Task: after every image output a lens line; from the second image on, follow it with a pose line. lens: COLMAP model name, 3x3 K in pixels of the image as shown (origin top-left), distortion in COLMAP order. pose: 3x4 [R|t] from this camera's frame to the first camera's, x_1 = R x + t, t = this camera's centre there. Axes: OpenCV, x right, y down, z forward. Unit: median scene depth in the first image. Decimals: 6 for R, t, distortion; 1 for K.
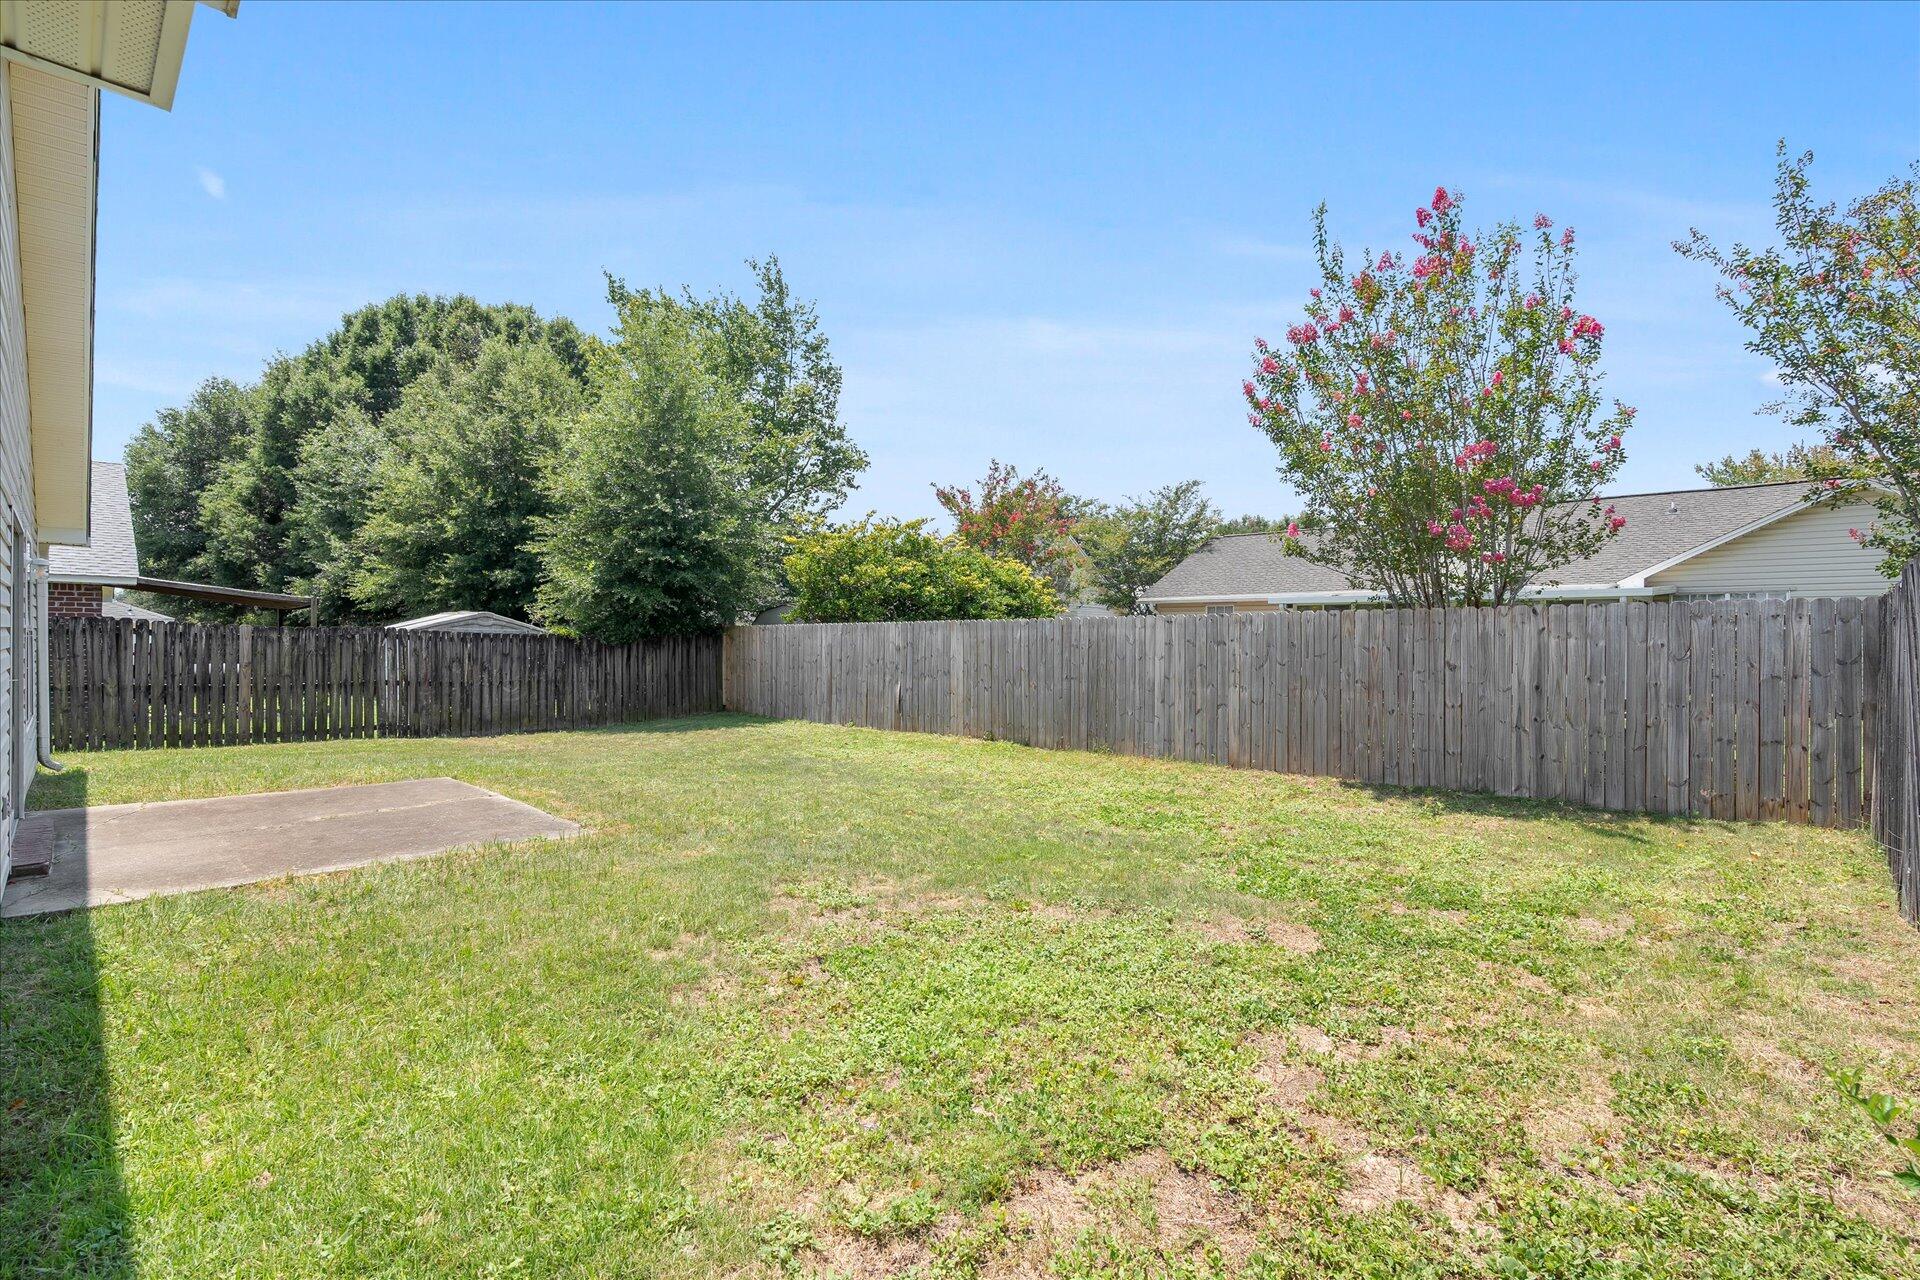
lens RADIAL K [[862.5, 0, 963.3], [0, 862.5, 636.9], [0, 0, 1]] dist [-0.005255, 0.000194]
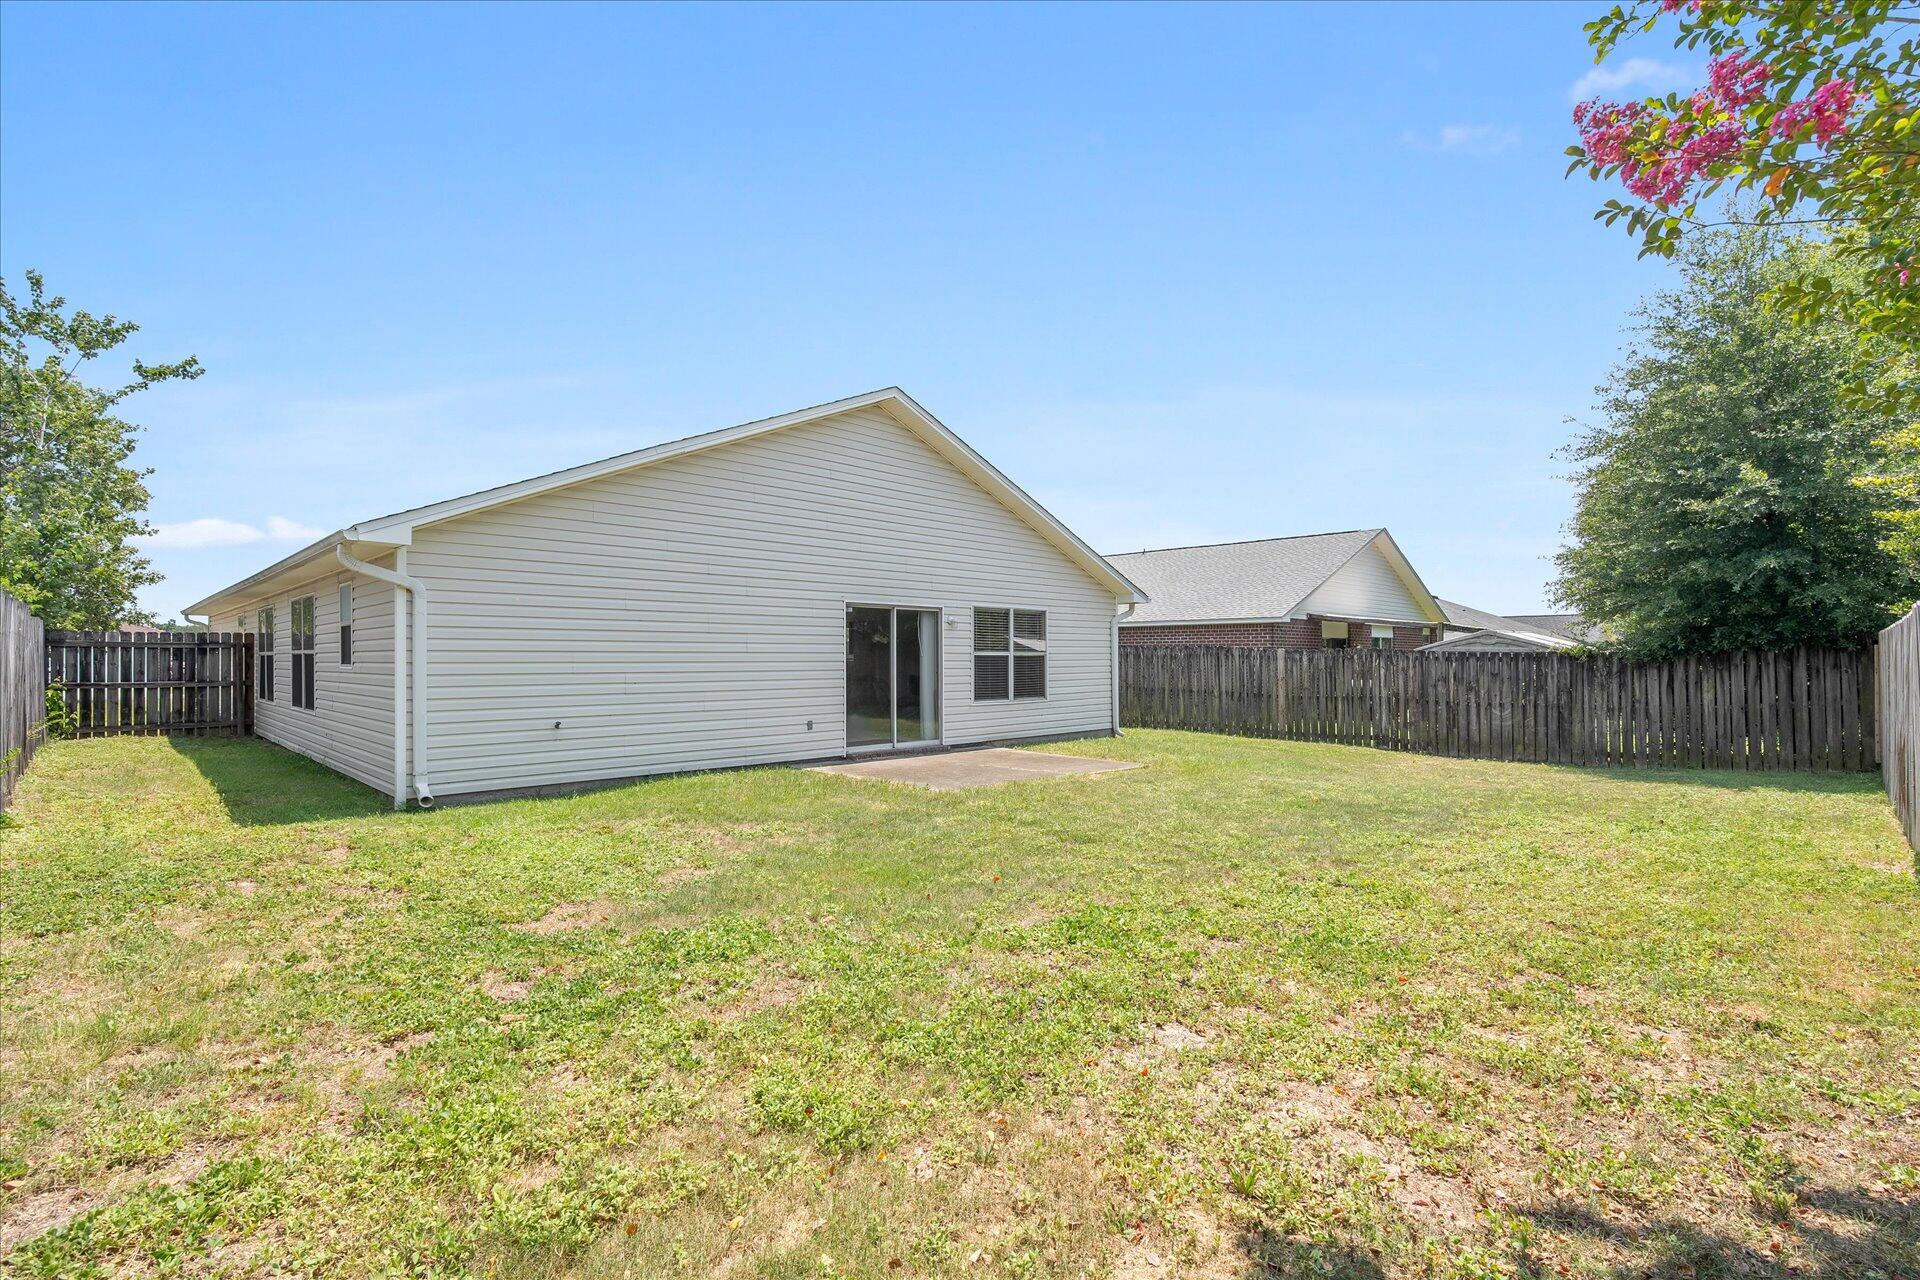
lens RADIAL K [[862.5, 0, 963.3], [0, 862.5, 636.9], [0, 0, 1]] dist [-0.005255, 0.000194]
pose [[0.008208, -0.030796, -0.999492, 0.398319], [0.007178, 0.999502, -0.030738, 0.004275], [0.999941, -0.006922, 0.008425, 0.414619]]
